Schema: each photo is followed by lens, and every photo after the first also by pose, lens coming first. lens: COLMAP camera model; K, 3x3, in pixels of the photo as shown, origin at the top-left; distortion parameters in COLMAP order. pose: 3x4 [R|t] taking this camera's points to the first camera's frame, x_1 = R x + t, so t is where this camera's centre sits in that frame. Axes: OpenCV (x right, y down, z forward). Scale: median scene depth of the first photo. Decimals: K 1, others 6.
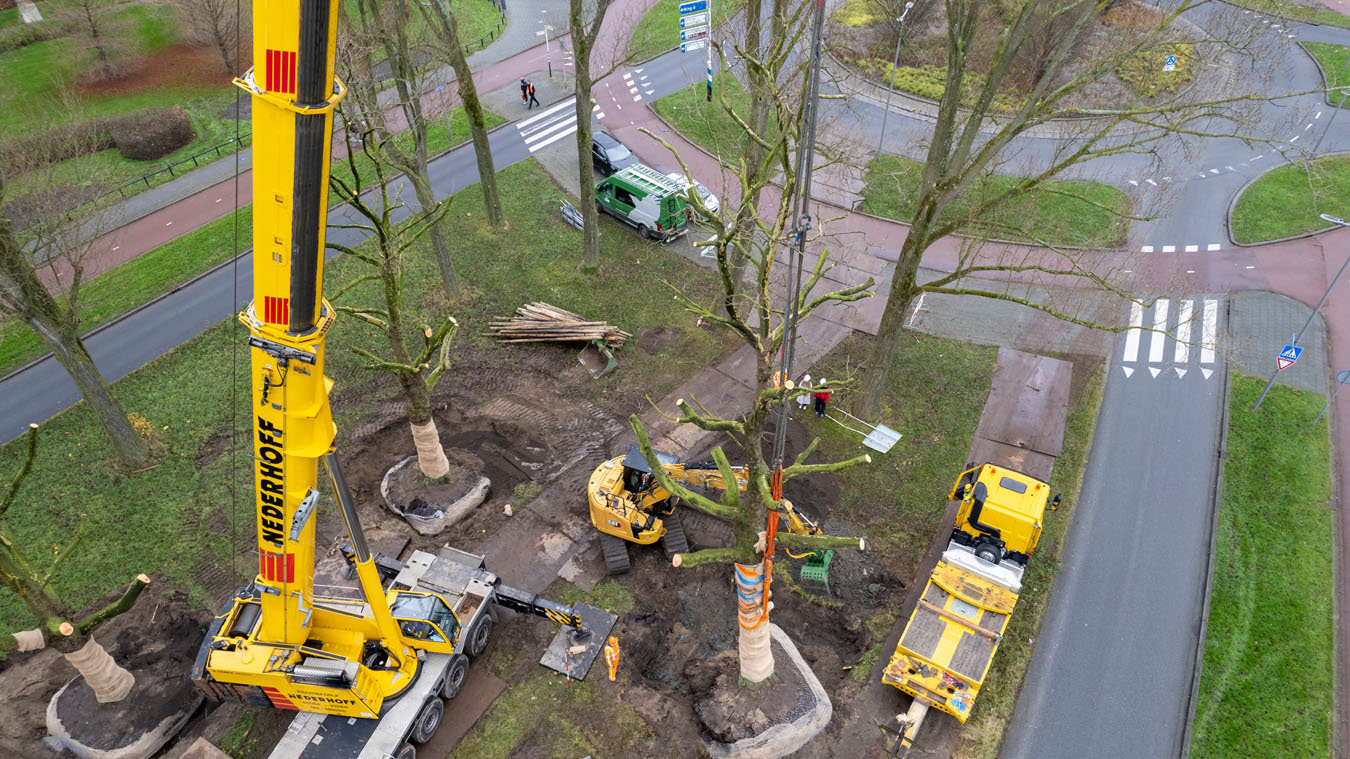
lens RADIAL K [[883.9, 0, 674.2], [0, 883.9, 435.1], [0, 0, 1]] dist [-0.062991, 0.049462]
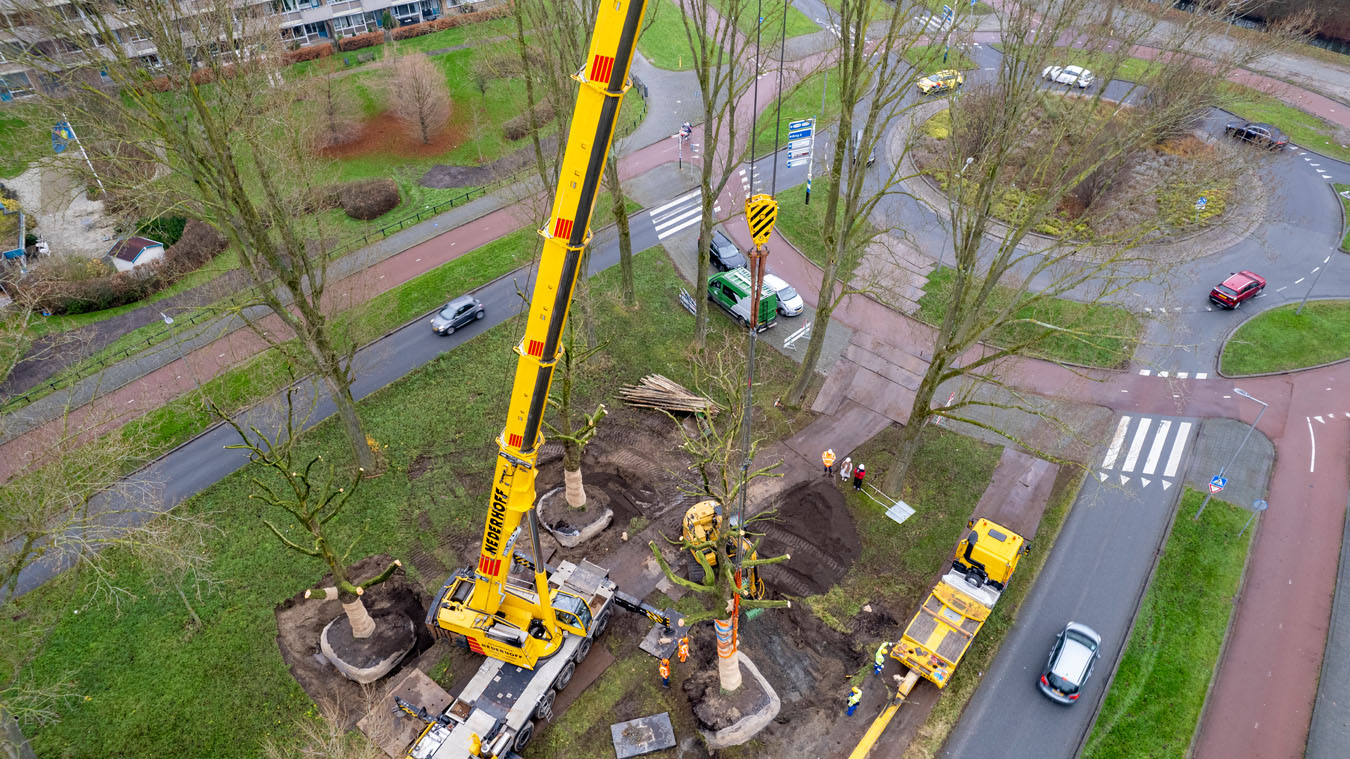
lens RADIAL K [[819.2, 0, 674.8], [0, 819.2, 425.6], [0, 0, 1]] dist [-0.054818, 0.030266]
pose [[0.989892, 0.097817, -0.102688, 0.009081], [-0.099923, 0.994874, -0.015558, -0.077276], [0.100640, 0.025662, 0.994592, -0.297922]]
